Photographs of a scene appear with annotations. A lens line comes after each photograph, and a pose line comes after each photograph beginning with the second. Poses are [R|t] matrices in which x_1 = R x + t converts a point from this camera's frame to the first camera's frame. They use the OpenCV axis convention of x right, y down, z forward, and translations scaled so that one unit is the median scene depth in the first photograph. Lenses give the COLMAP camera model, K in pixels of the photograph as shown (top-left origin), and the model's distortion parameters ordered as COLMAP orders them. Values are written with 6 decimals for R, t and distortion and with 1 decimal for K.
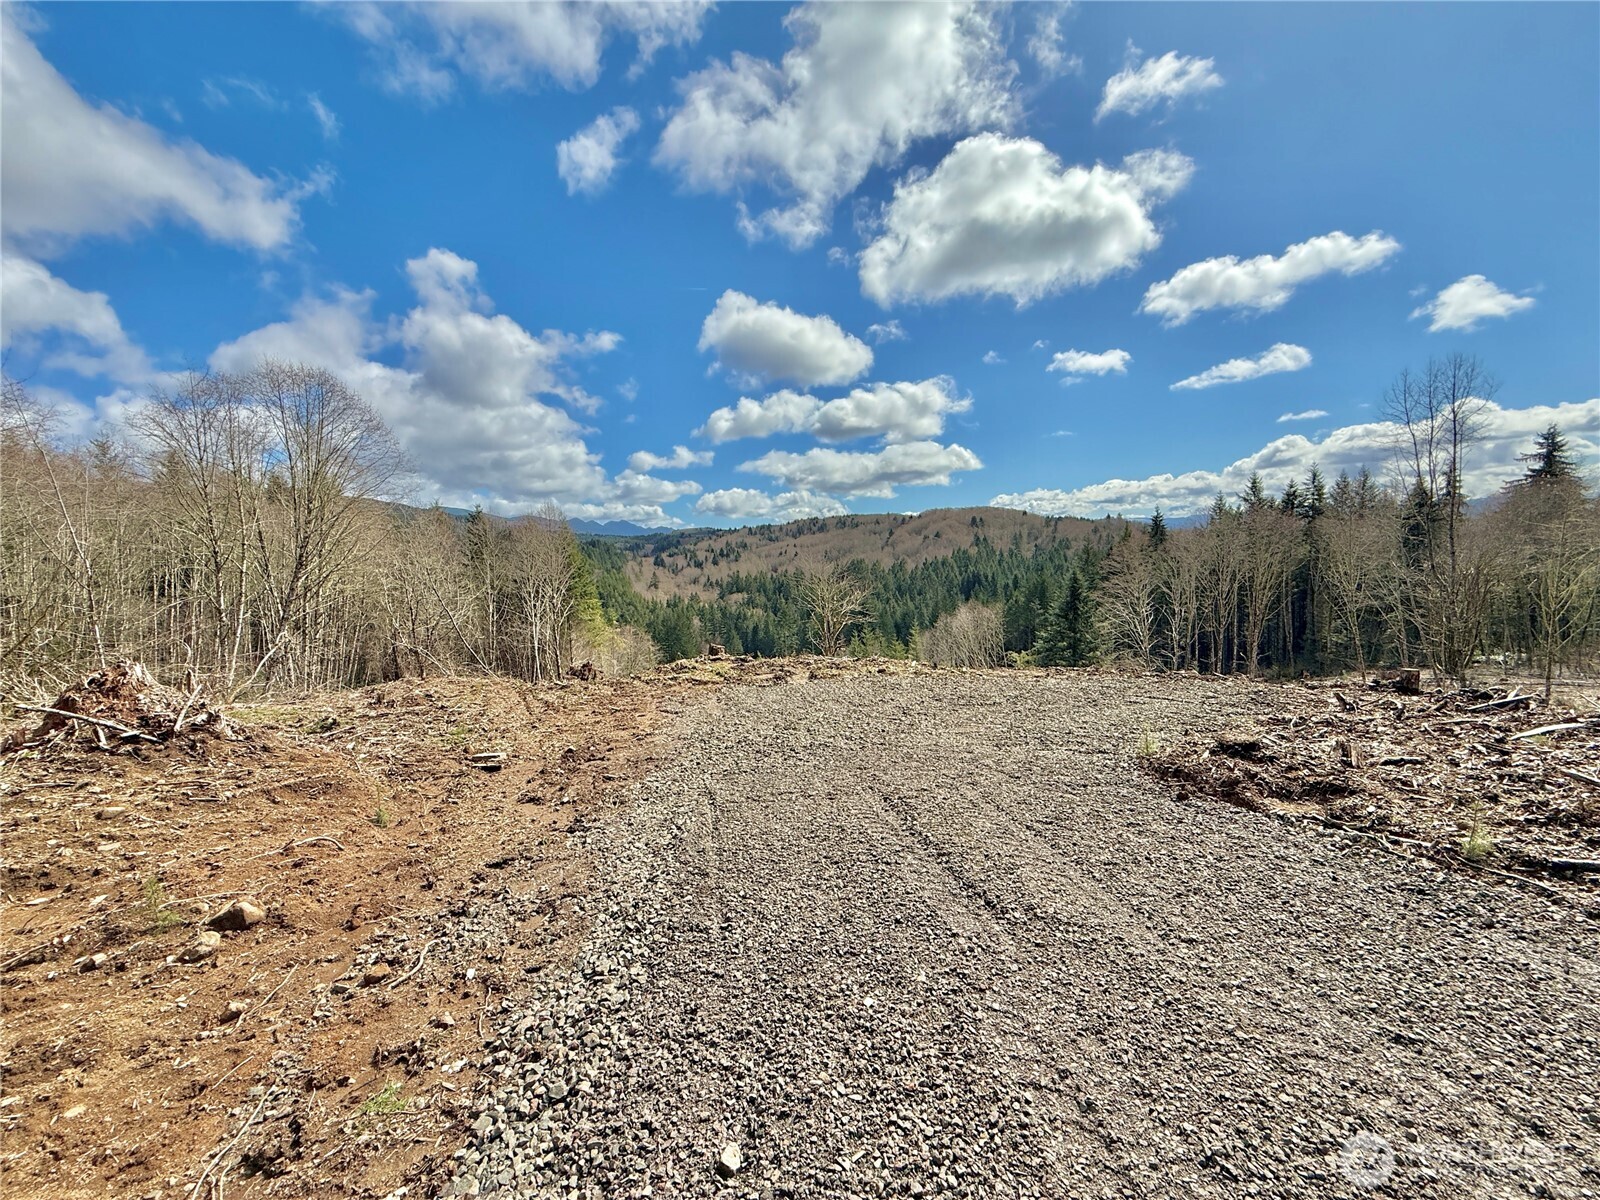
lens RADIAL K [[636.8, 0, 797.4], [0, 636.8, 600.7], [0, 0, 1]] dist [0.003695, -0.000228]
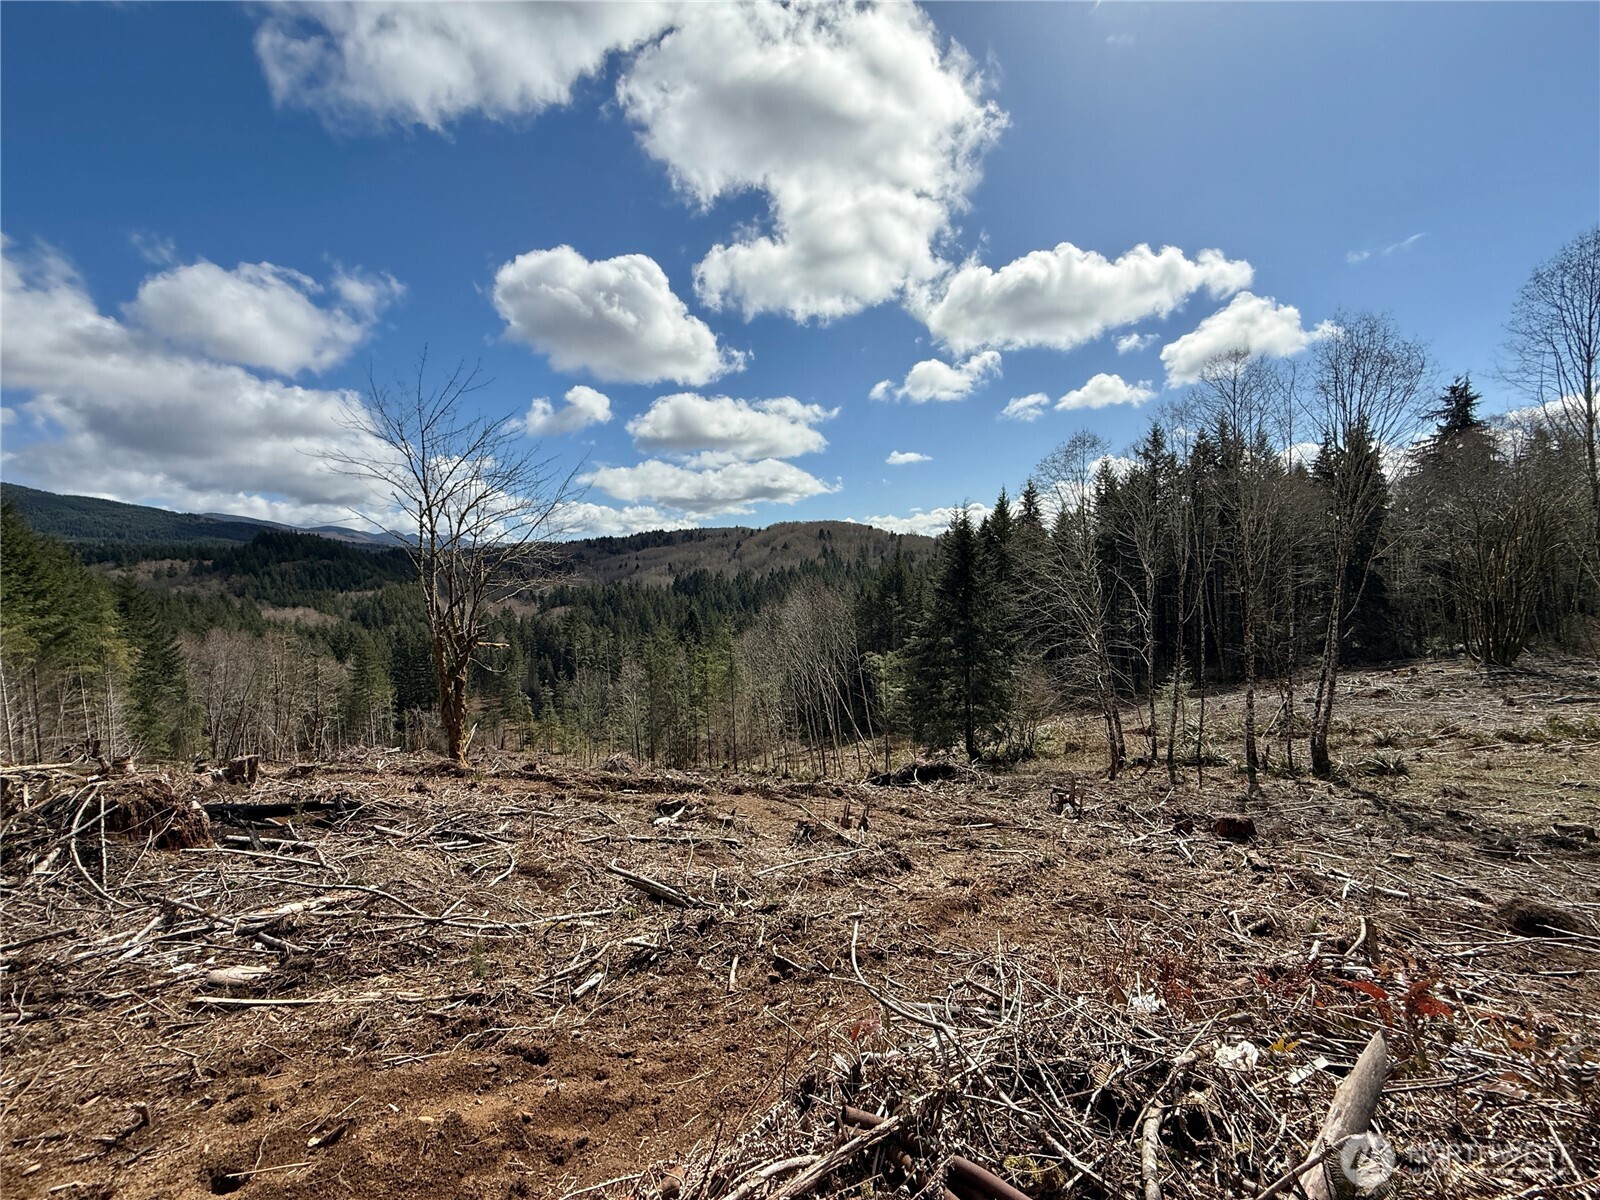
lens RADIAL K [[627.0, 0, 791.8], [0, 627.0, 596.7], [0, 0, 1]] dist [-0.002738, -0.000108]
pose [[0.976135, -0.002742, 0.217148, 0.025967], [0.011114, 0.999241, -0.037343, 0.009184], [-0.216881, 0.038865, 0.975424, 0.083533]]
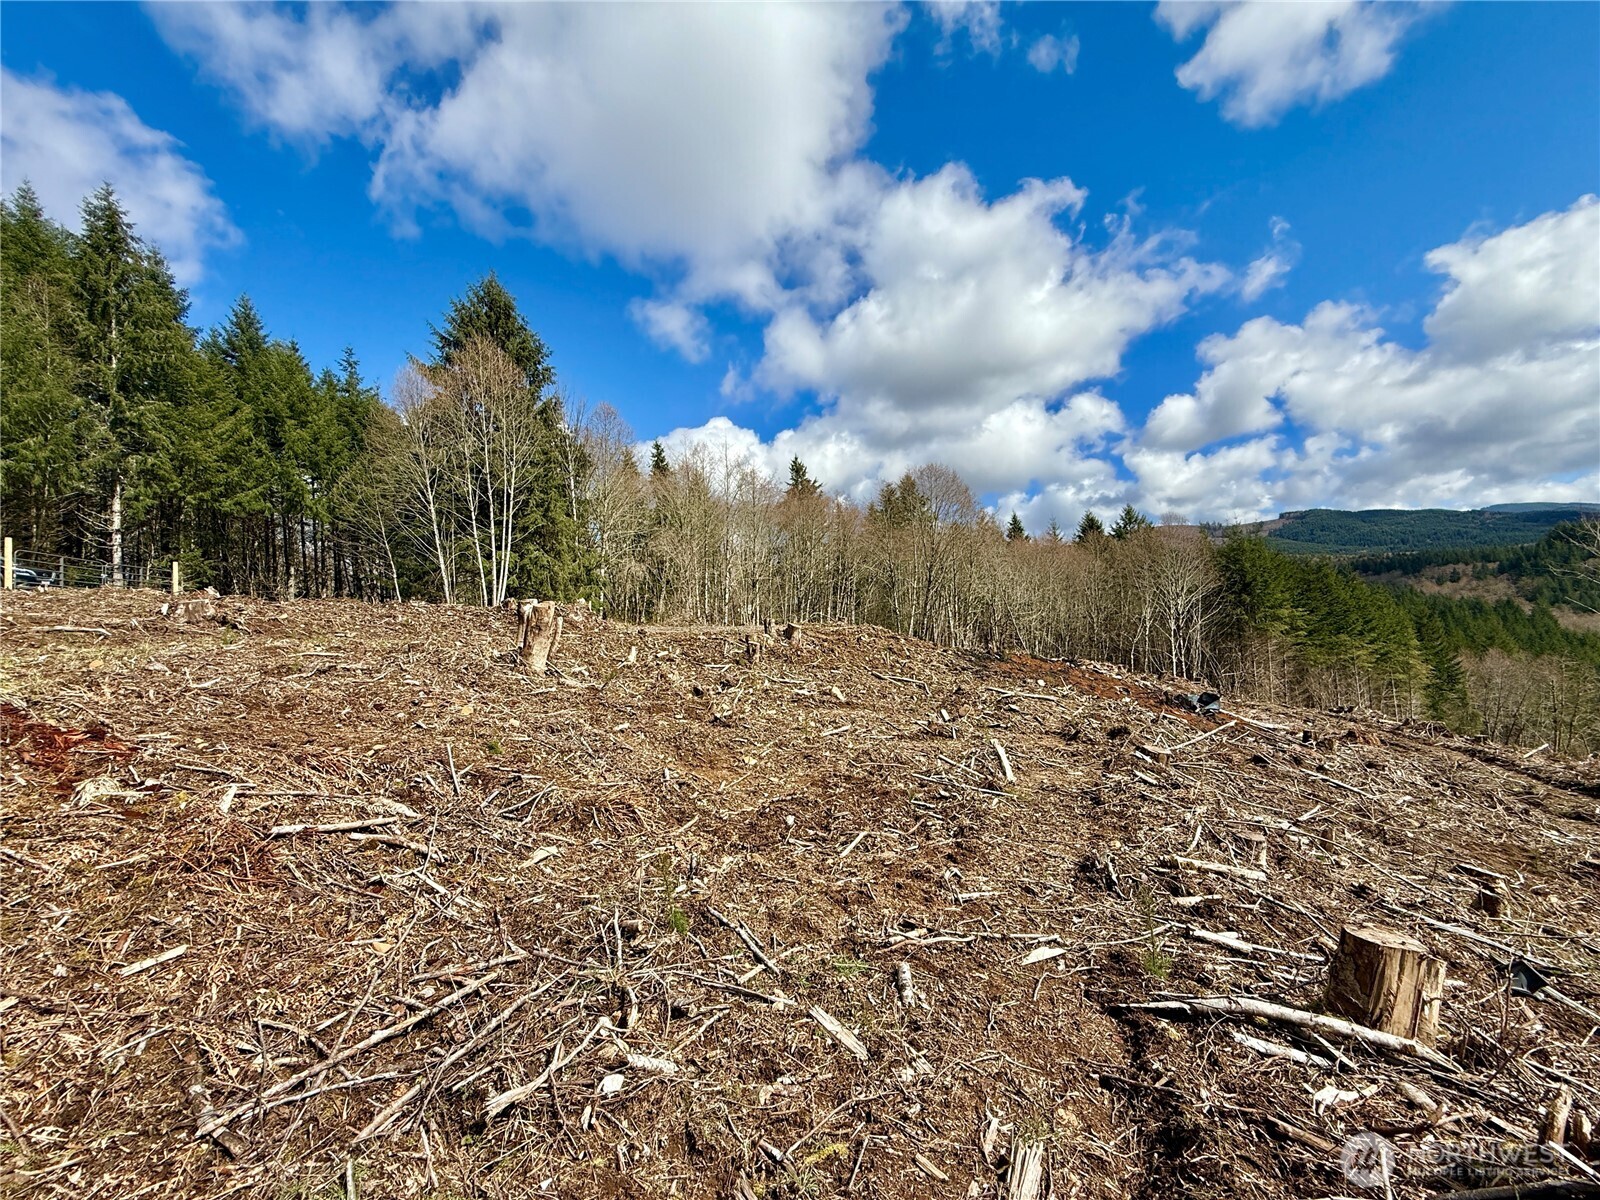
lens RADIAL K [[636.8, 0, 797.4], [0, 636.8, 600.7], [0, 0, 1]] dist [0.003695, -0.000228]
pose [[0.206179, -0.016961, -0.978367, 0.064502], [-0.018069, 0.999613, -0.021137, 0.002764], [0.978347, 0.022036, 0.205793, 0.023971]]
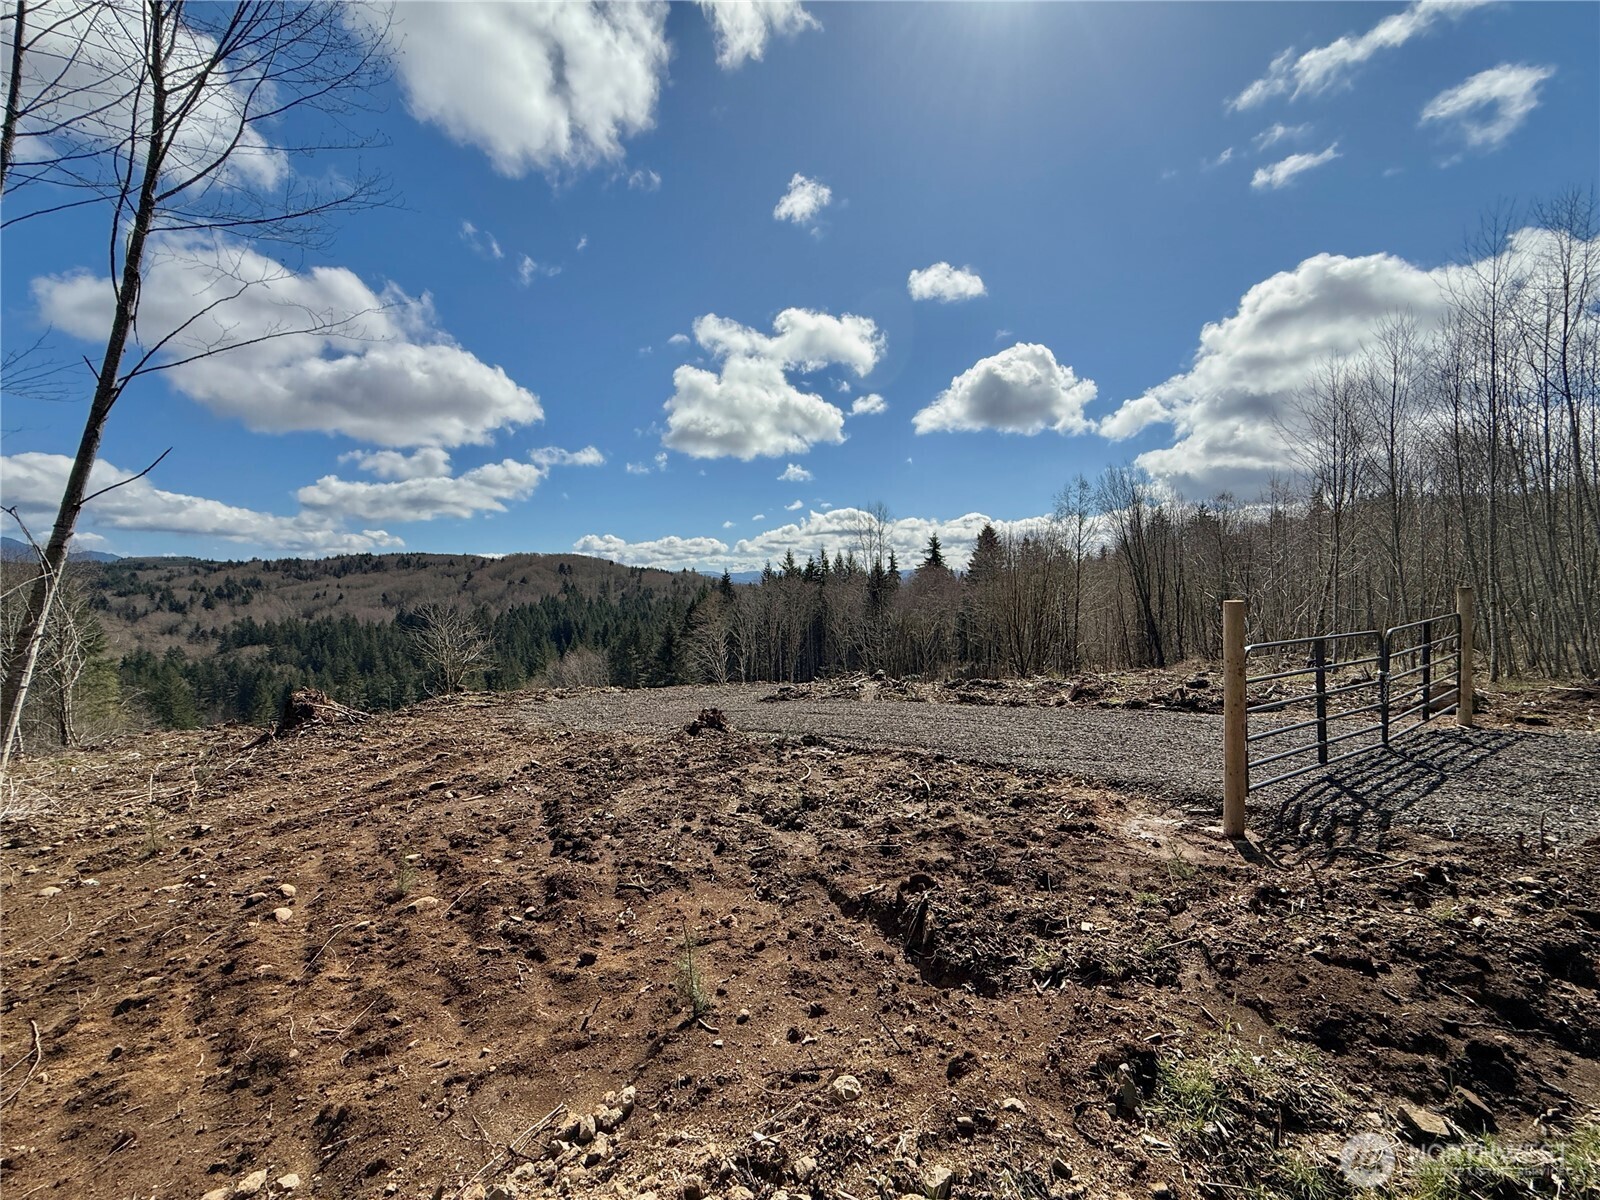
lens RADIAL K [[636.8, 0, 797.4], [0, 636.8, 600.7], [0, 0, 1]] dist [0.003695, -0.000228]
pose [[0.807464, 0.019660, 0.589590, -0.015264], [0.023331, 0.997598, -0.065219, -0.000066], [-0.589456, 0.066418, 0.805065, -0.021904]]
